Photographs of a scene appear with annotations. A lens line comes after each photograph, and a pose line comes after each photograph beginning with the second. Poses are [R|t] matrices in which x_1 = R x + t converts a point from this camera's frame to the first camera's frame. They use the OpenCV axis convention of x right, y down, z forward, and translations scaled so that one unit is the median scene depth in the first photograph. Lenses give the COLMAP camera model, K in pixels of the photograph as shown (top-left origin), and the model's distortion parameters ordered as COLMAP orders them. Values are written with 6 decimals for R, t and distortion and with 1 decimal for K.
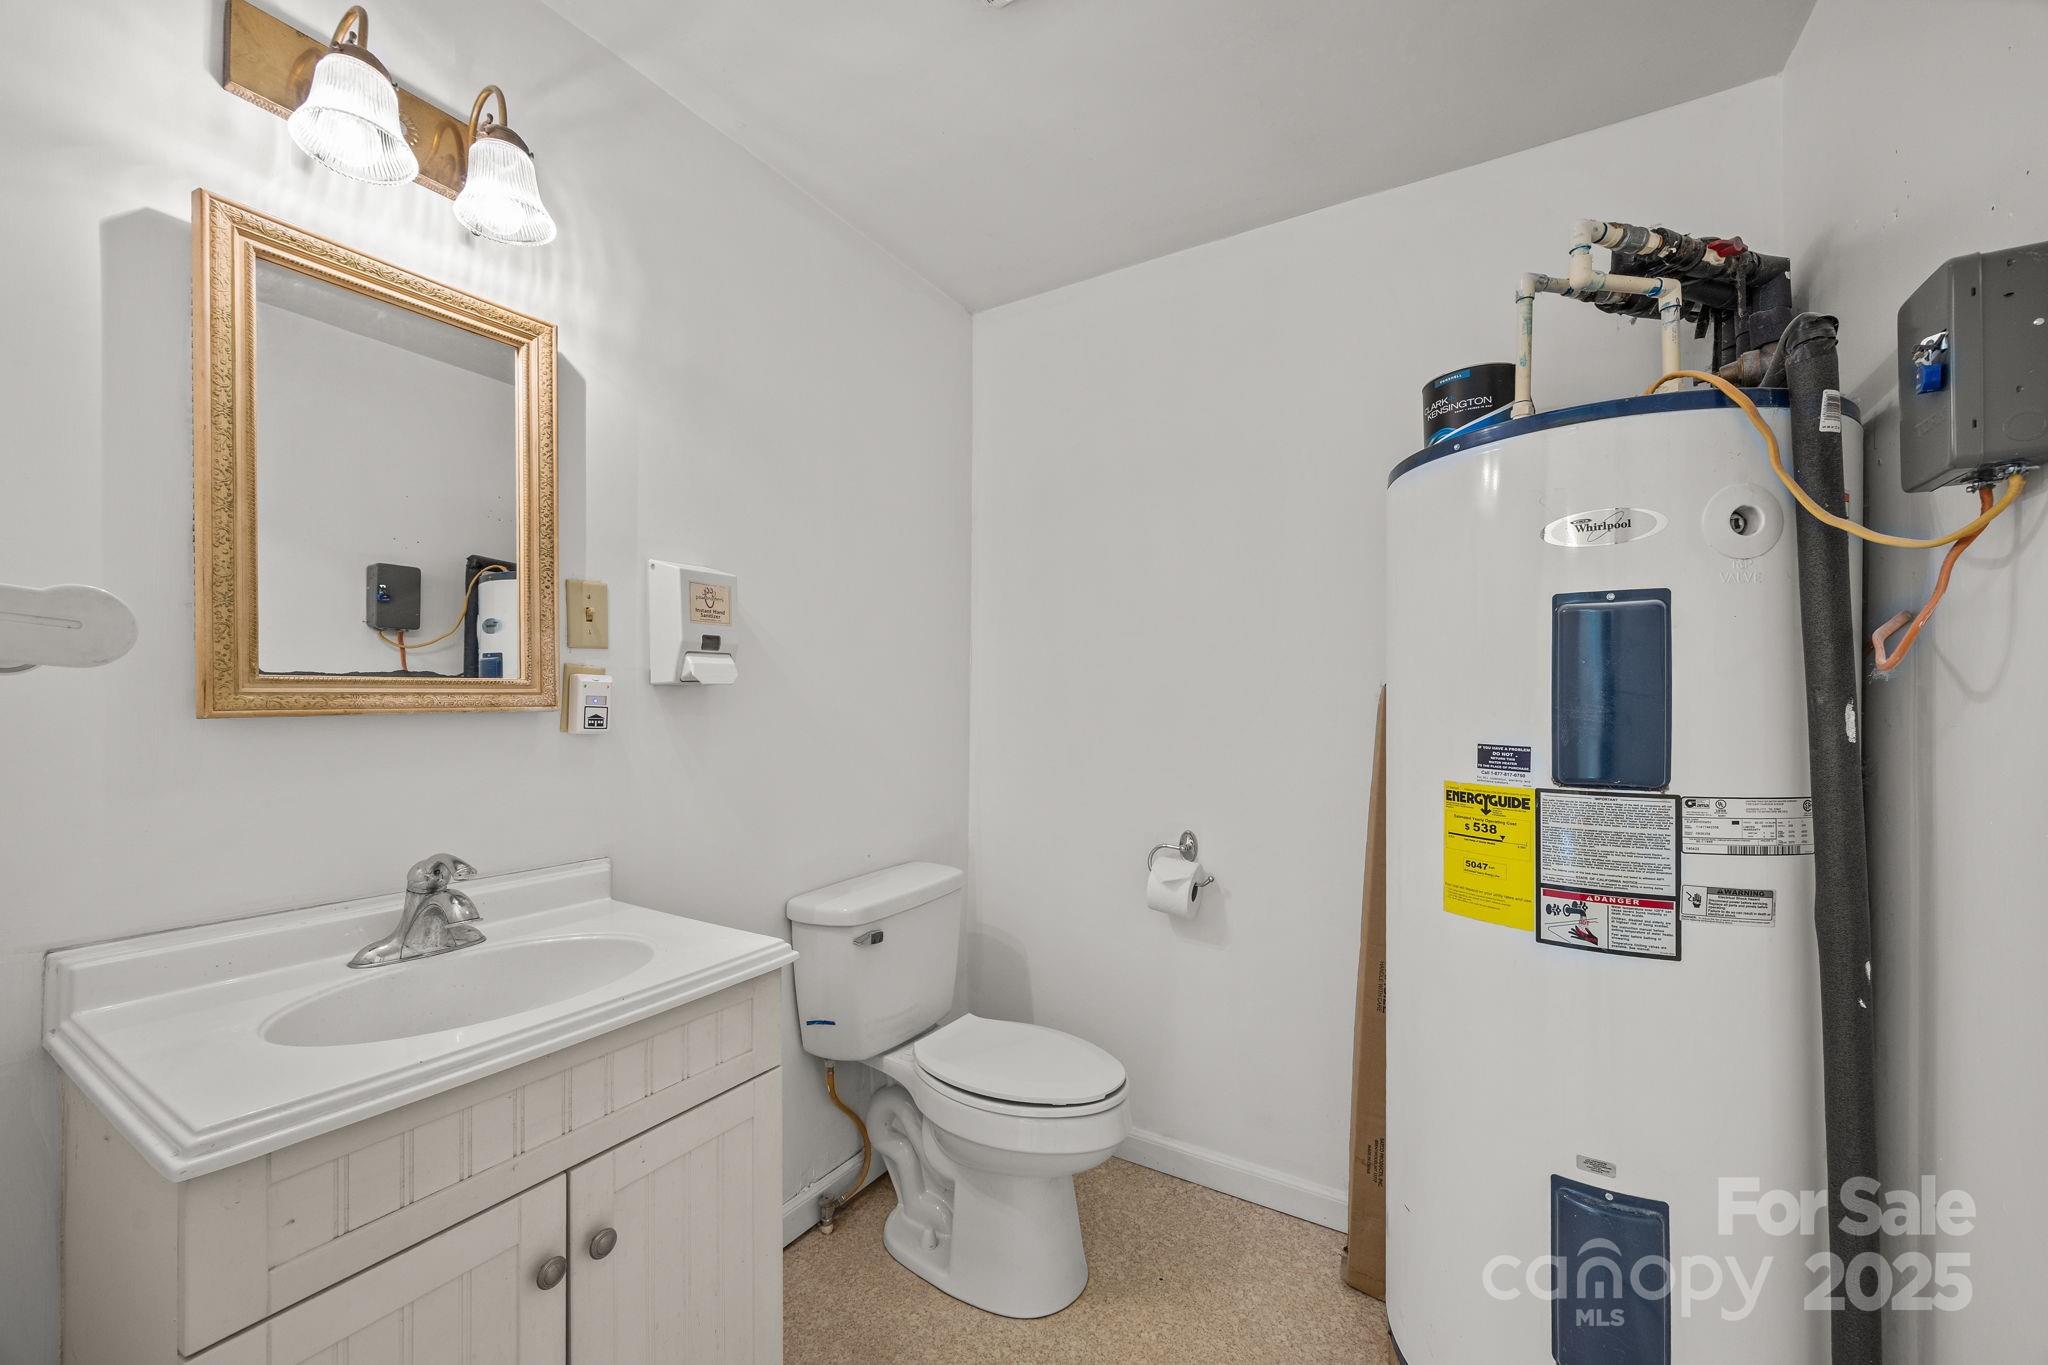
lens RADIAL K [[797.5, 0, 1031.2], [0, 797.5, 696.2], [0, 0, 1]] dist [0.006951, 0.000127]
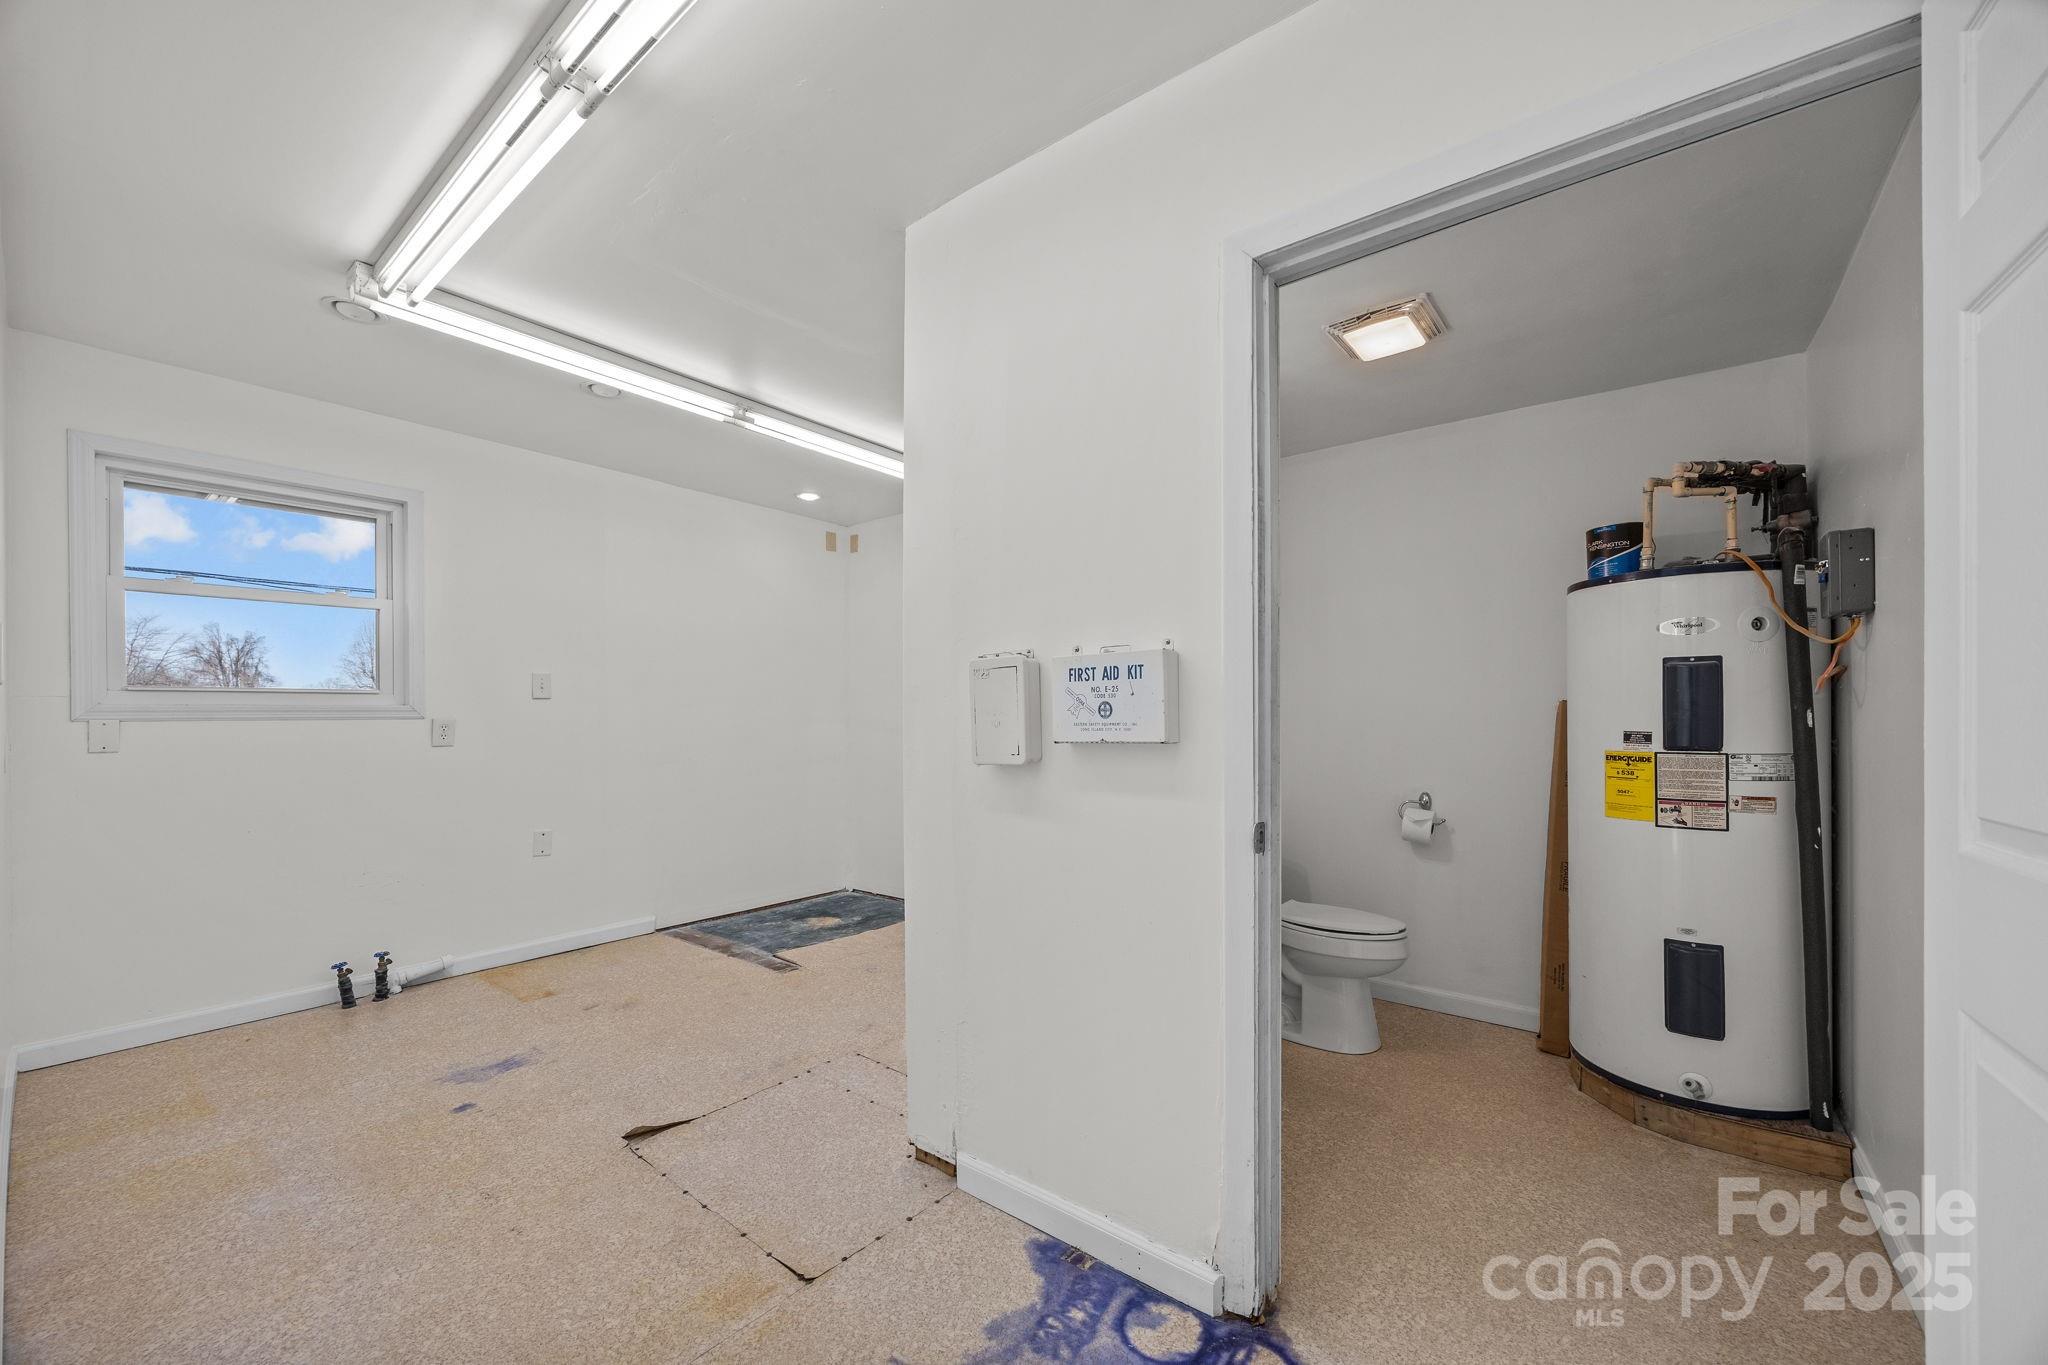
lens RADIAL K [[797.5, 0, 1031.0], [0, 797.5, 708.1], [0, 0, 1]] dist [0.006951, 0.000127]
pose [[0.993432, -0.007637, -0.114171, -0.735939], [0.007565, 0.999971, -0.001066, -0.006992], [0.114176, 0.000196, 0.993460, -1.245333]]
